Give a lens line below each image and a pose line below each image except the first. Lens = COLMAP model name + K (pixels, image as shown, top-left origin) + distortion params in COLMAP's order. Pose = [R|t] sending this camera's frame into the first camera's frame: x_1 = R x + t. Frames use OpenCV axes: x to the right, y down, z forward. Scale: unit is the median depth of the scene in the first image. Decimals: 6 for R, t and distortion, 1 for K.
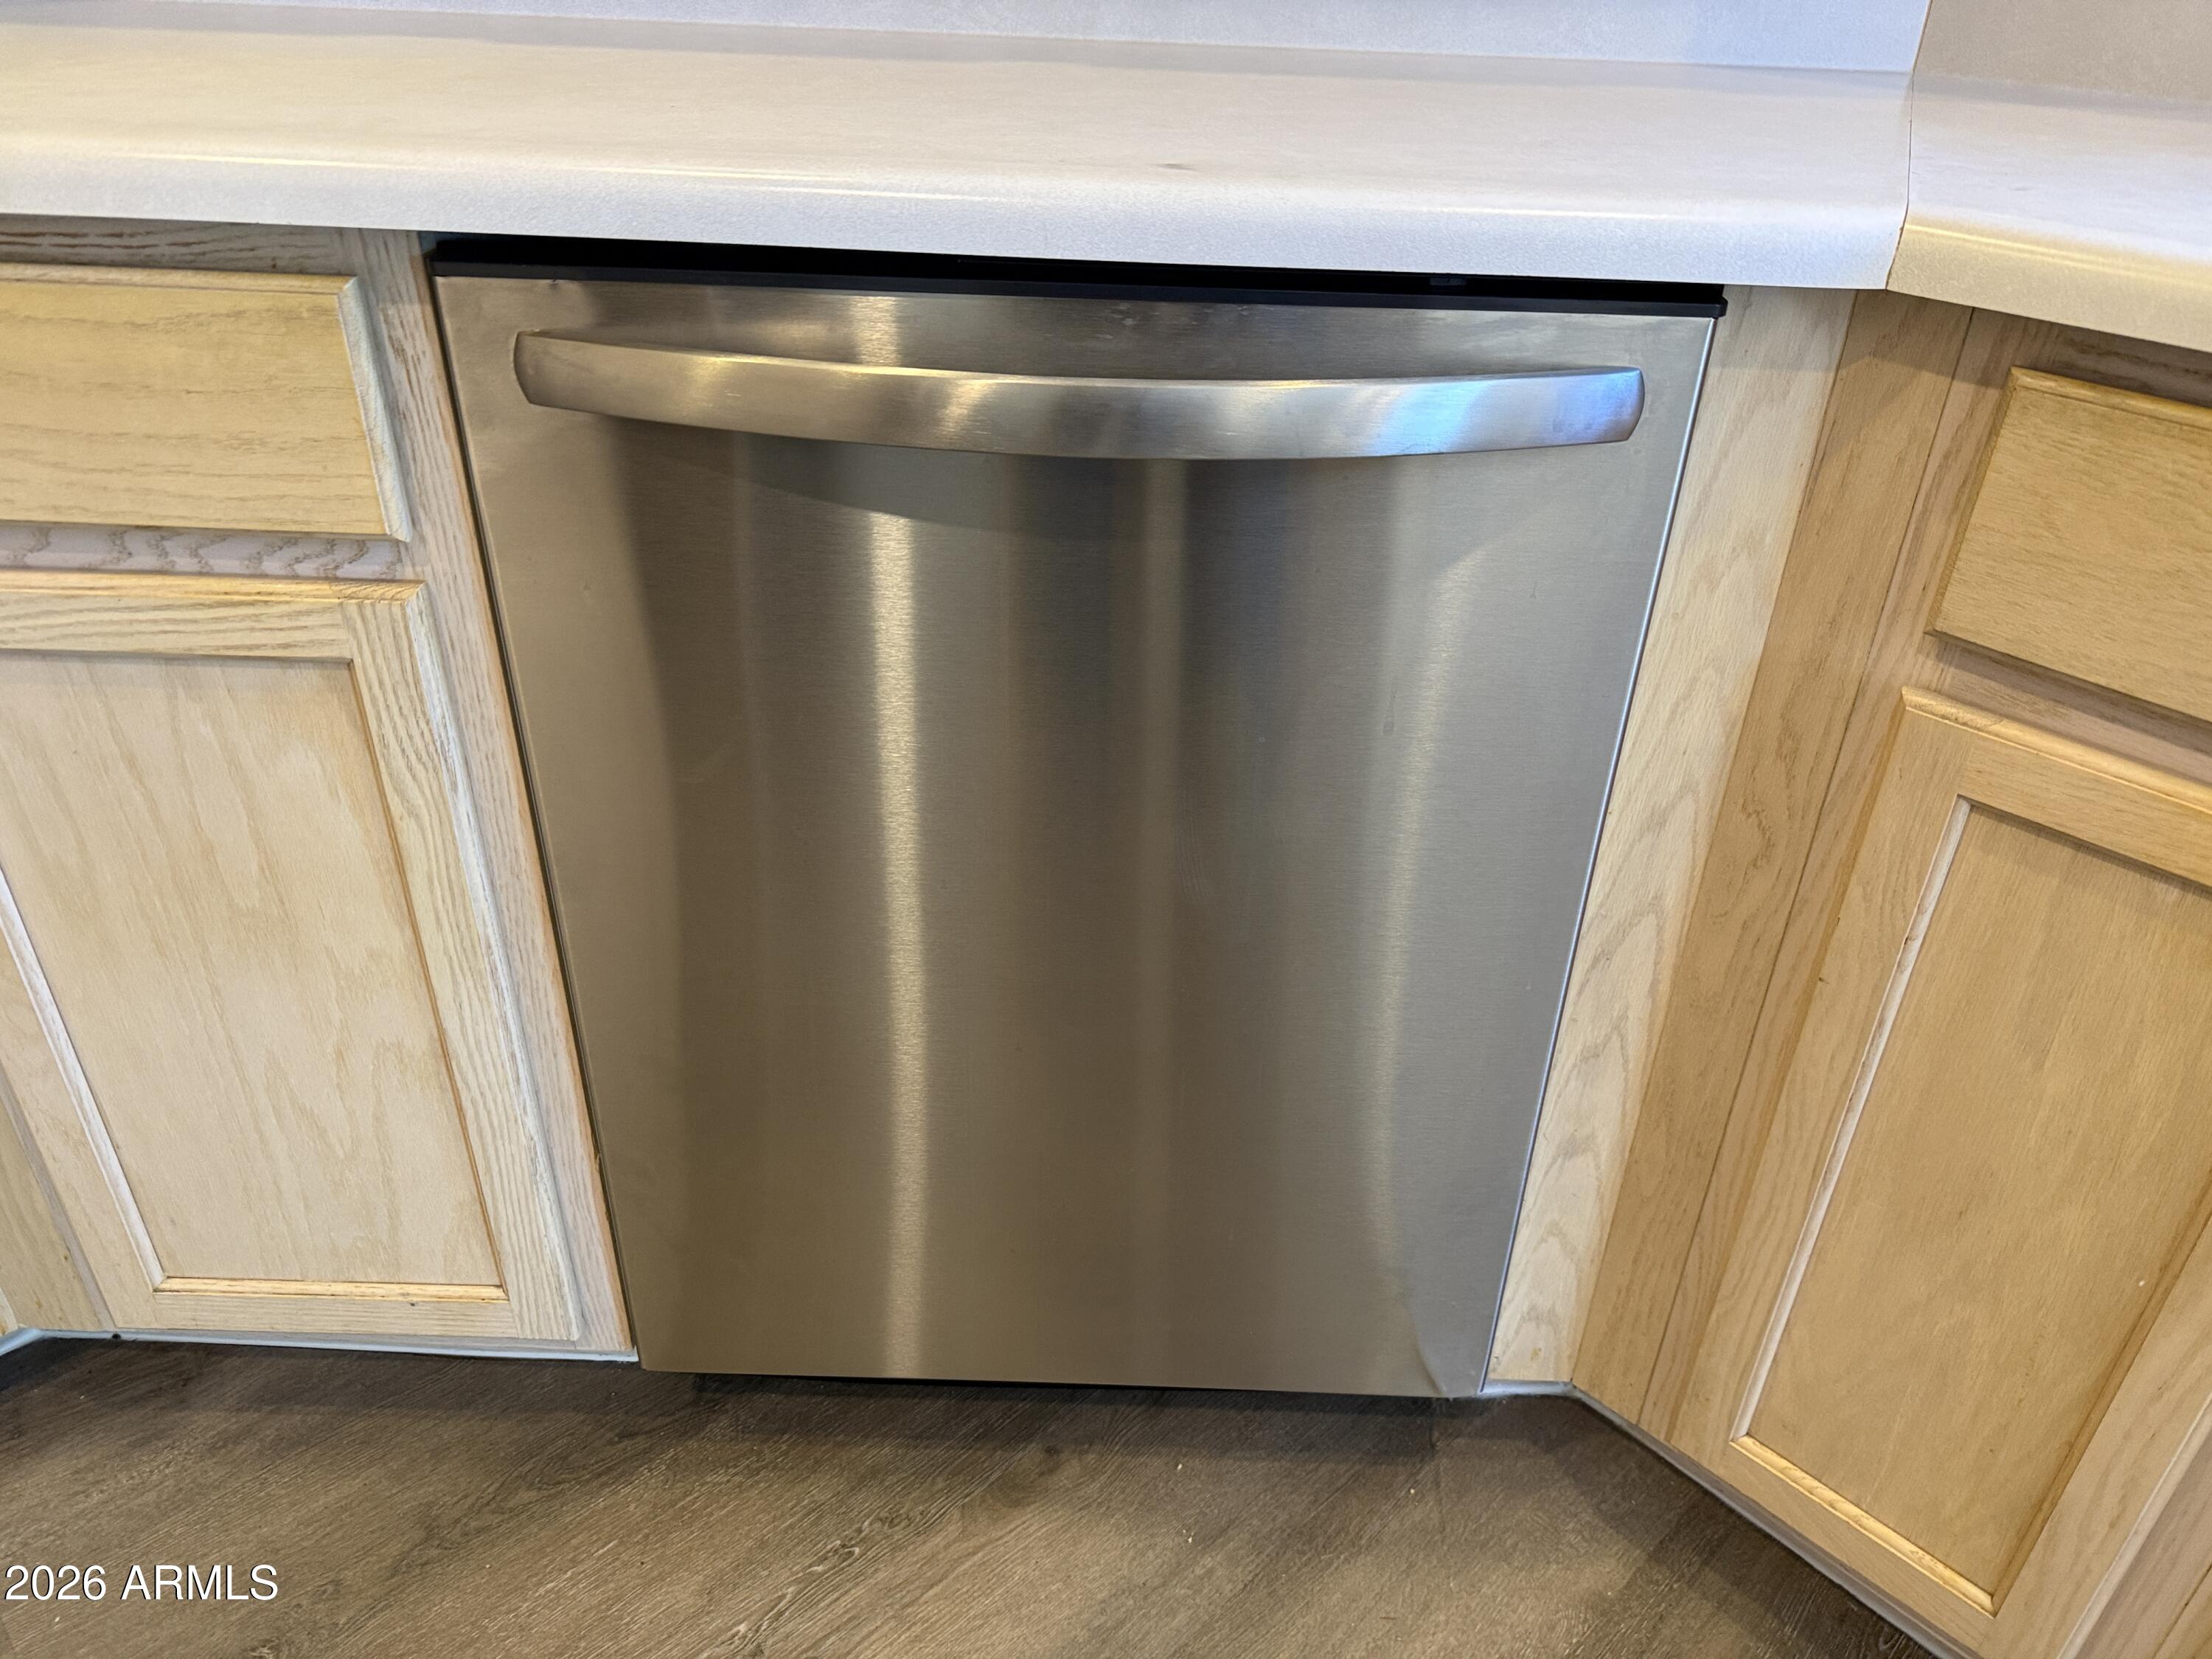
lens RADIAL K [[1576.0, 0, 1113.9], [0, 1576.0, 826.7], [0, 0, 1]] dist [0.013037, -0.016213]
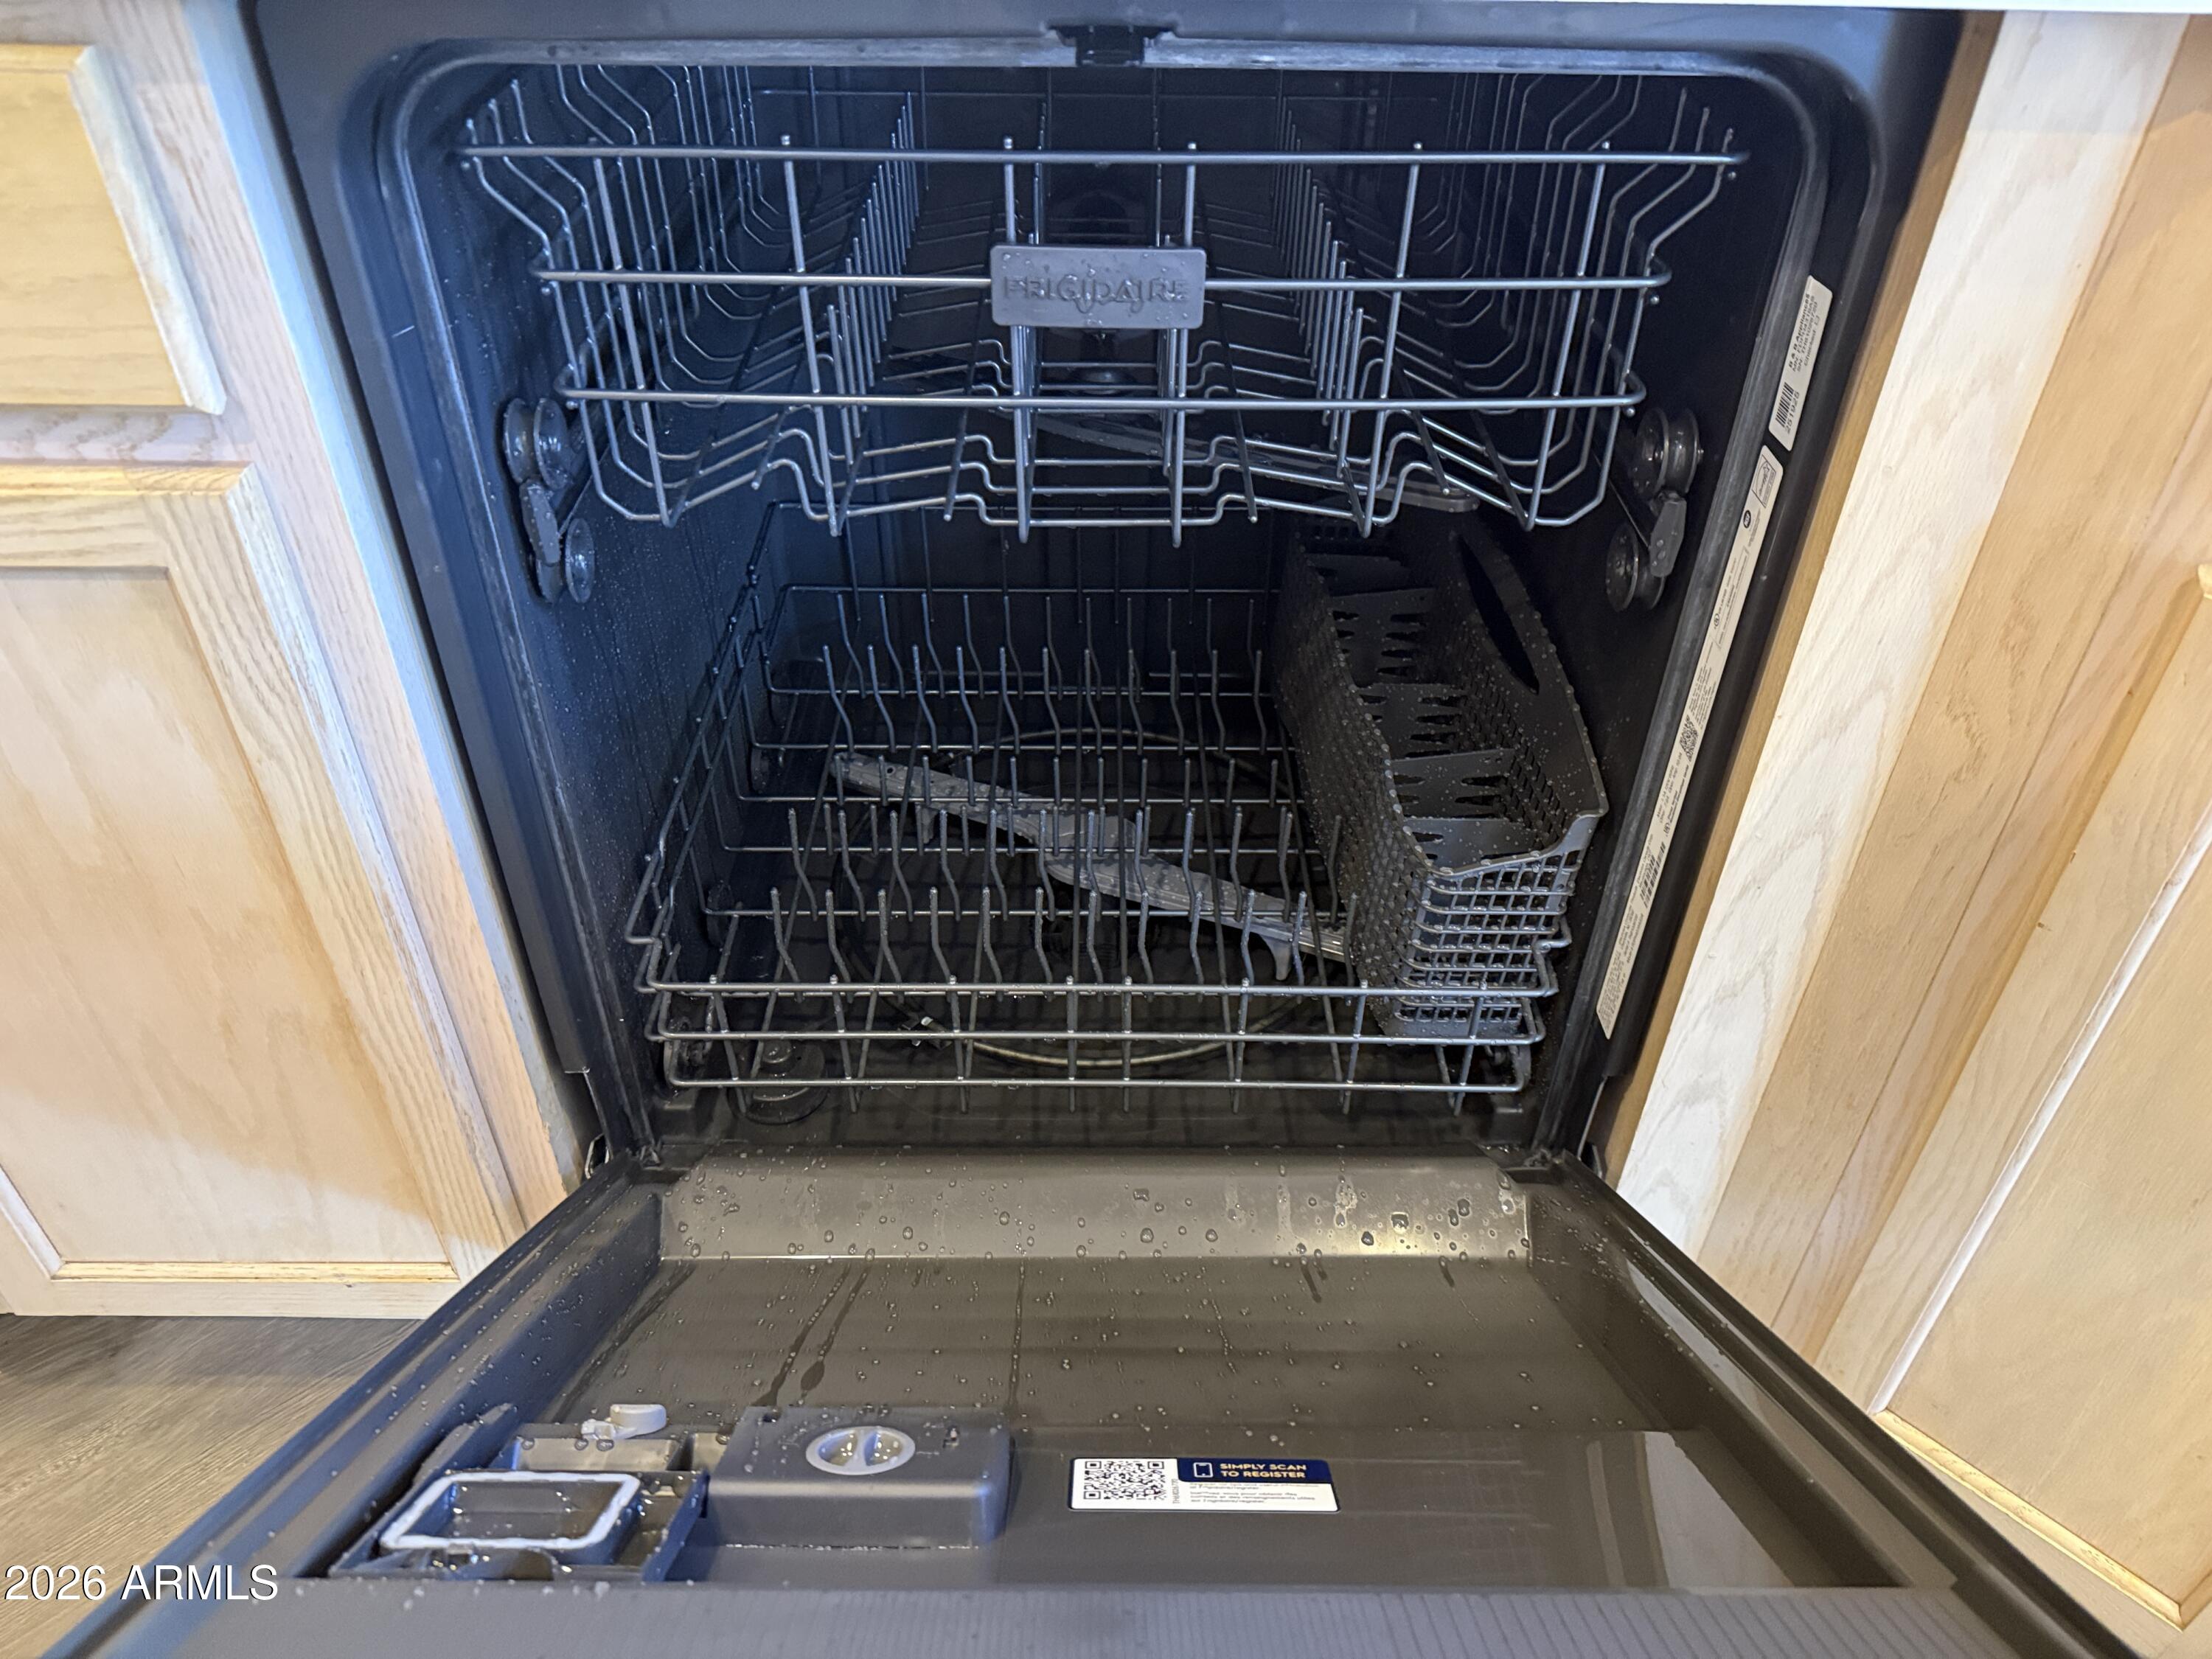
lens RADIAL K [[1576.0, 0, 1099.1], [0, 1576.0, 811.1], [0, 0, 1]] dist [0.013037, -0.016213]
pose [[0.999770, -0.019561, -0.008821, -0.021771], [0.020506, 0.992034, 0.124293, -0.069127], [0.006319, -0.124446, 0.992206, 0.206755]]
